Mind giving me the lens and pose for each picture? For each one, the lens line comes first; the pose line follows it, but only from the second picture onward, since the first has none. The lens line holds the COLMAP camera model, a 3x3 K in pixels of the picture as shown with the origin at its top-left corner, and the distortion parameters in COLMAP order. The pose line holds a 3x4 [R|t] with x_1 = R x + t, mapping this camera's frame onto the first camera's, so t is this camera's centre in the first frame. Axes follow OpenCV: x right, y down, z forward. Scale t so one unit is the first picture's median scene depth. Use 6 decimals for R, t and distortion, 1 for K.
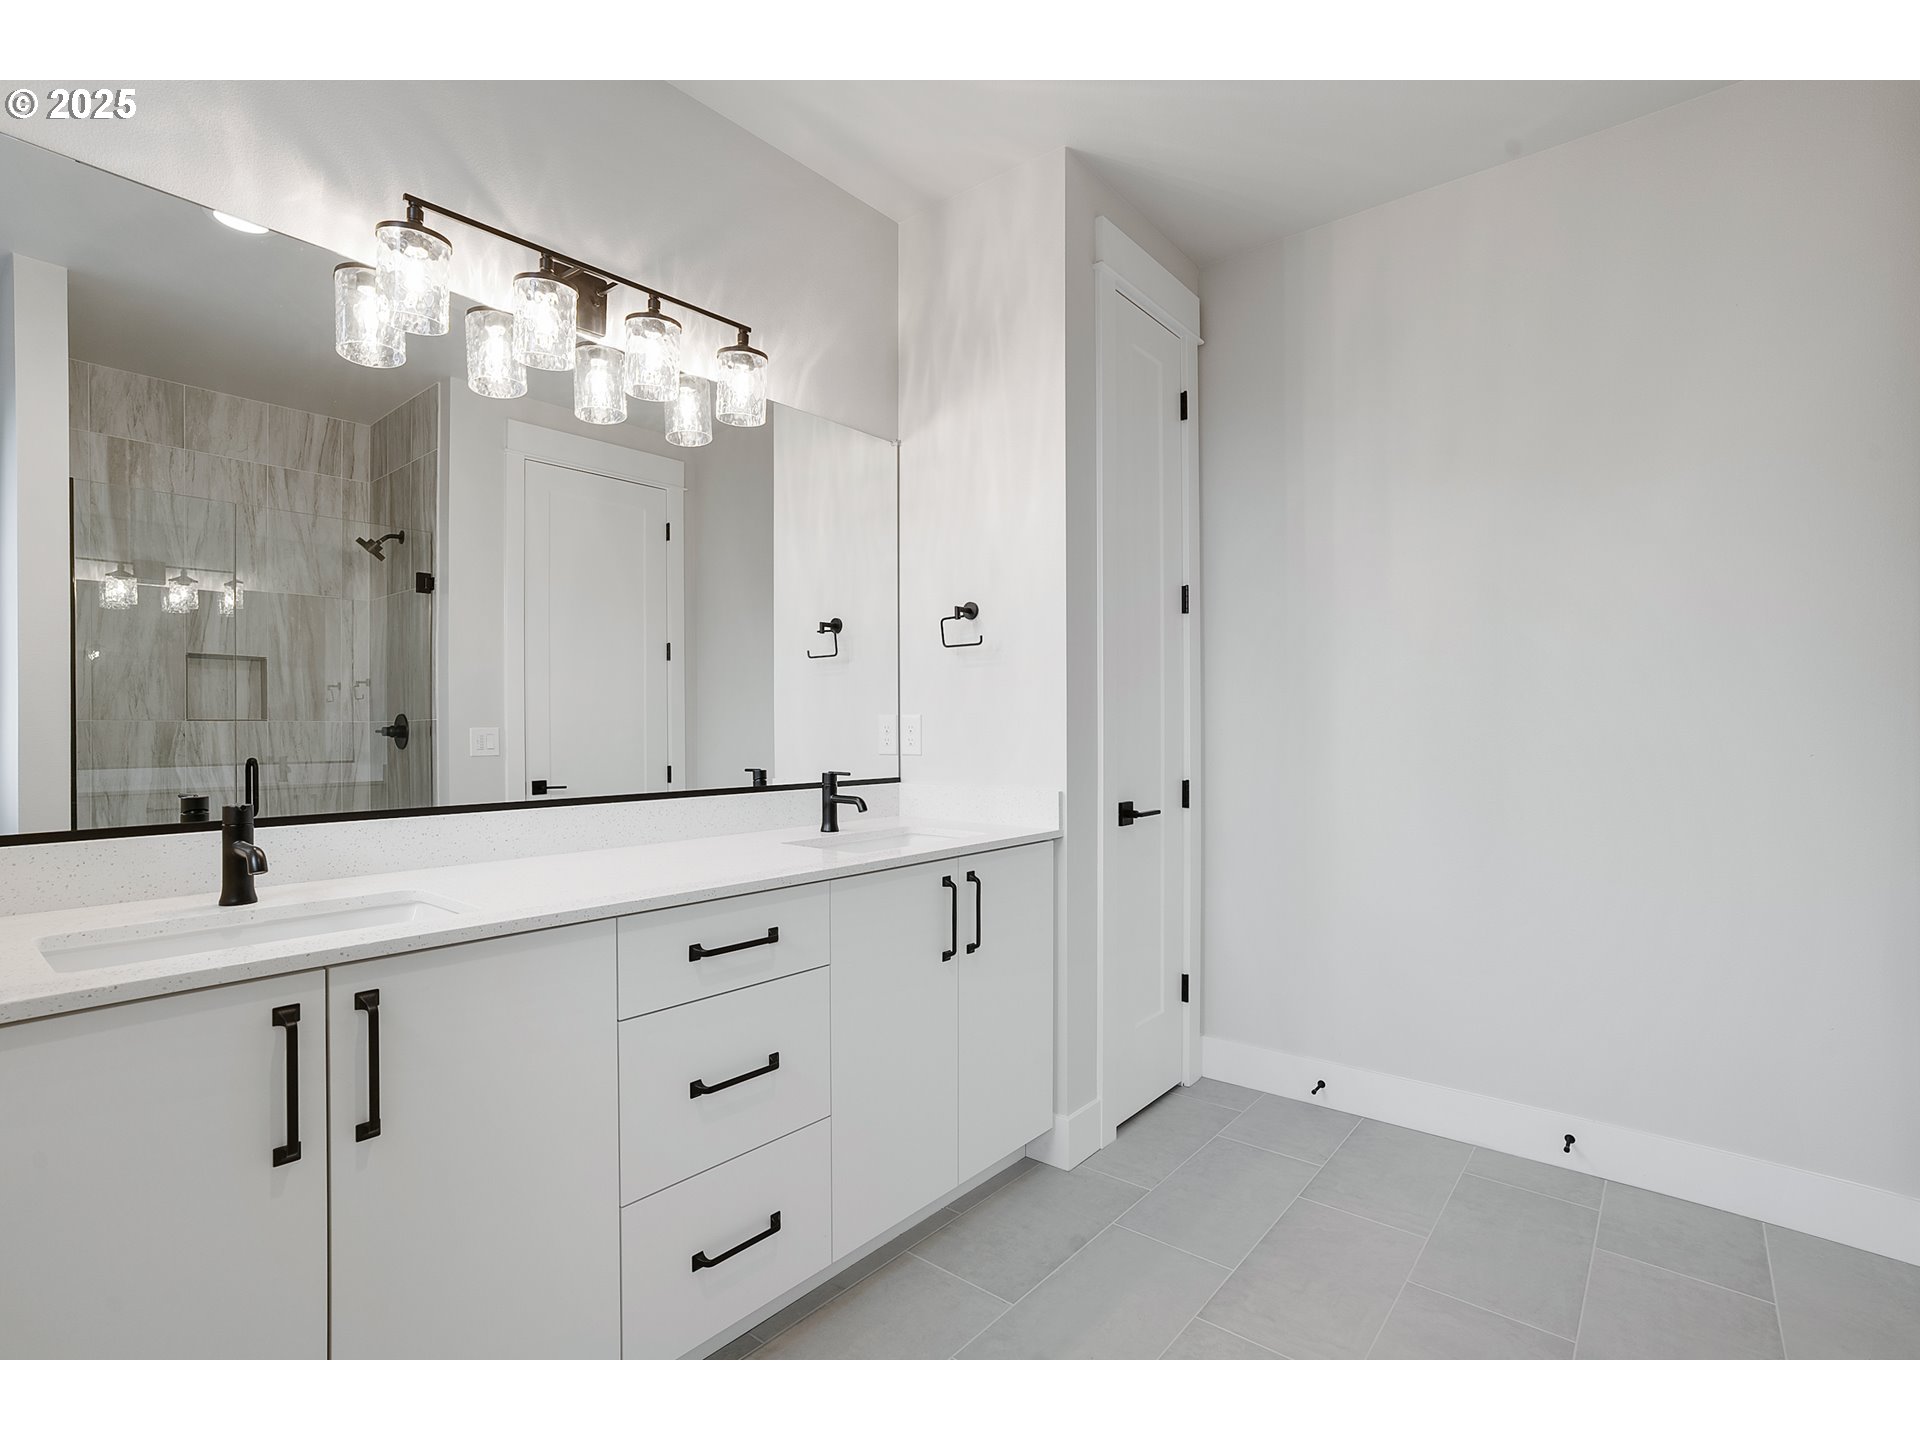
lens RADIAL K [[895.1, 0, 966.6], [0, 895.1, 738.6], [0, 0, 1]] dist [-0.049345, 0.020888]
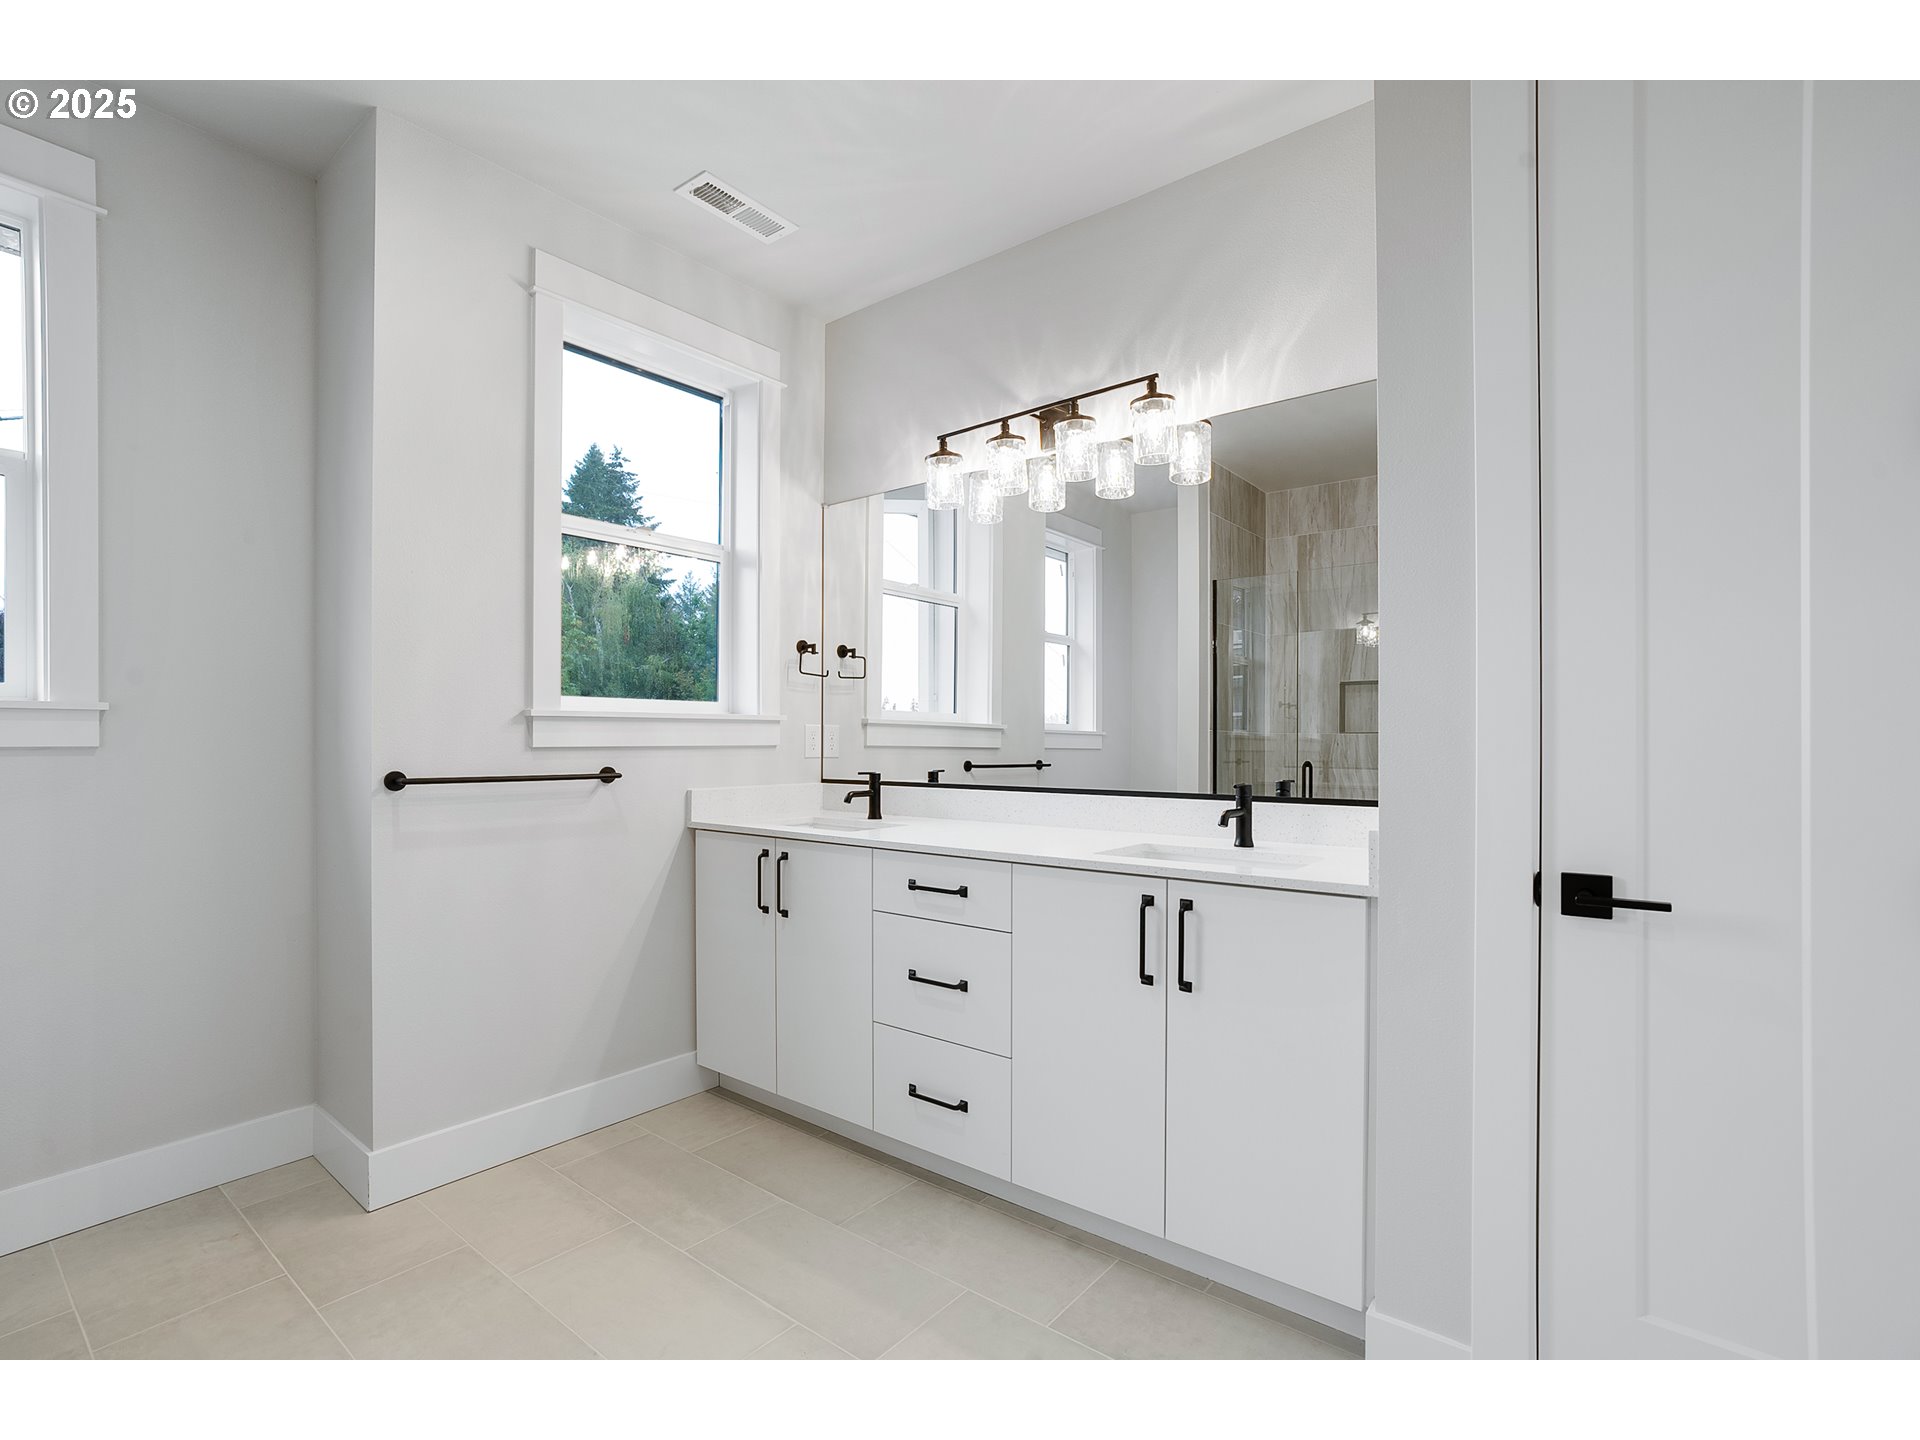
lens RADIAL K [[881.9, 0, 965.0], [0, 881.9, 761.0], [0, 0, 1]] dist [-0.000485, 0.019117]
pose [[0.040605, 0.026010, -0.998837, 0.700028], [-0.013465, 0.999585, 0.025482, -0.007183], [0.999085, 0.012415, 0.040939, 0.594543]]
